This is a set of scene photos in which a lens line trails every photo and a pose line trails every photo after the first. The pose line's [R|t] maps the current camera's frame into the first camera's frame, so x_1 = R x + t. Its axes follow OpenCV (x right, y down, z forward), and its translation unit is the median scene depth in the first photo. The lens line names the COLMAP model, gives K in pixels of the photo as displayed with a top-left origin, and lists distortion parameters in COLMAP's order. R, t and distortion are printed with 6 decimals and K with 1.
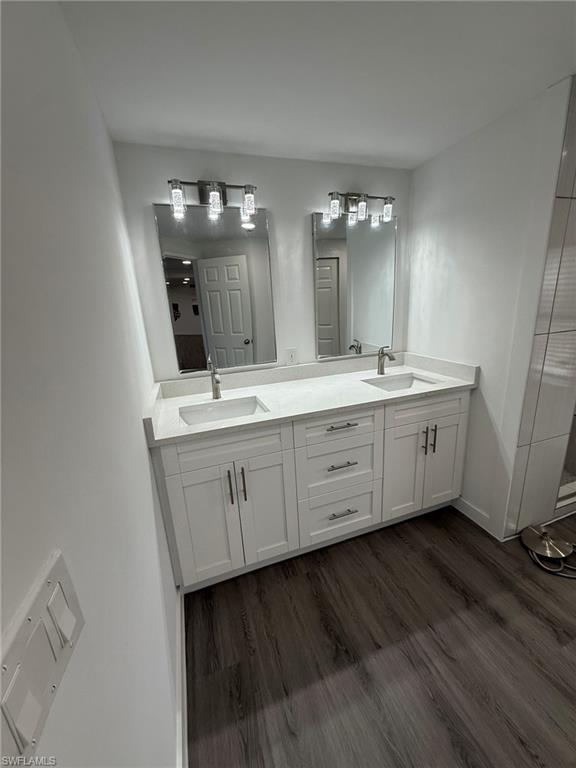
lens RADIAL K [[304.9, 0, 288.7], [0, 304.9, 381.3], [0, 0, 1]] dist [0.000334, -0.000239]
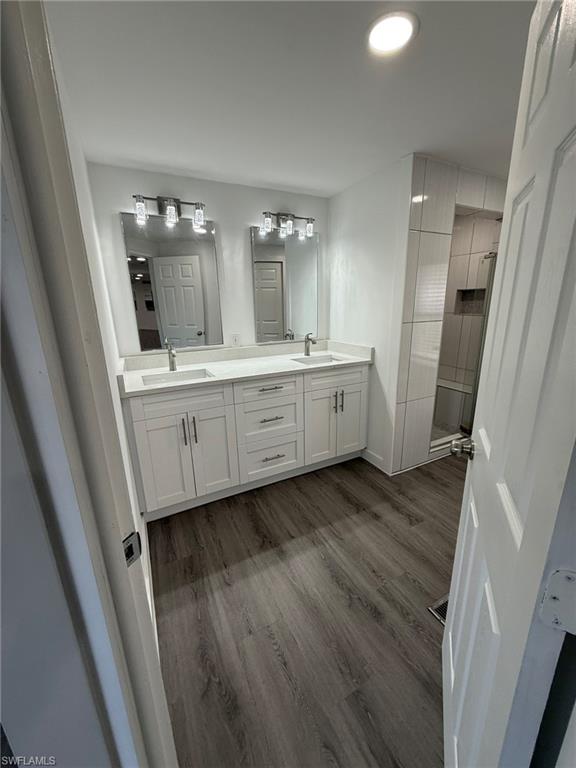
lens RADIAL K [[304.9, 0, 288.7], [0, 304.9, 381.3], [0, 0, 1]] dist [0.000334, -0.000239]
pose [[0.990154, -0.003174, 0.139946, 0.059359], [0.004079, 0.999973, -0.006180, 0.113254], [-0.139923, 0.006690, 0.990140, -0.306007]]
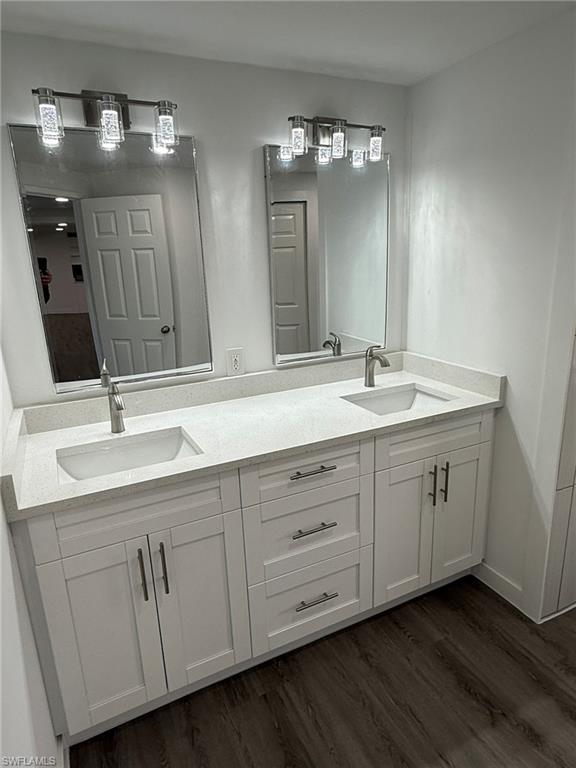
lens RADIAL K [[477.0, 0, 288.9], [0, 477.0, 381.9], [0, 0, 1]] dist [-0.001255, 0.001942]
pose [[0.992858, -0.014487, 0.118417, 0.001367], [0.014395, 0.999895, 0.001637, -0.046316], [-0.118428, 0.000080, 0.992963, -0.029524]]
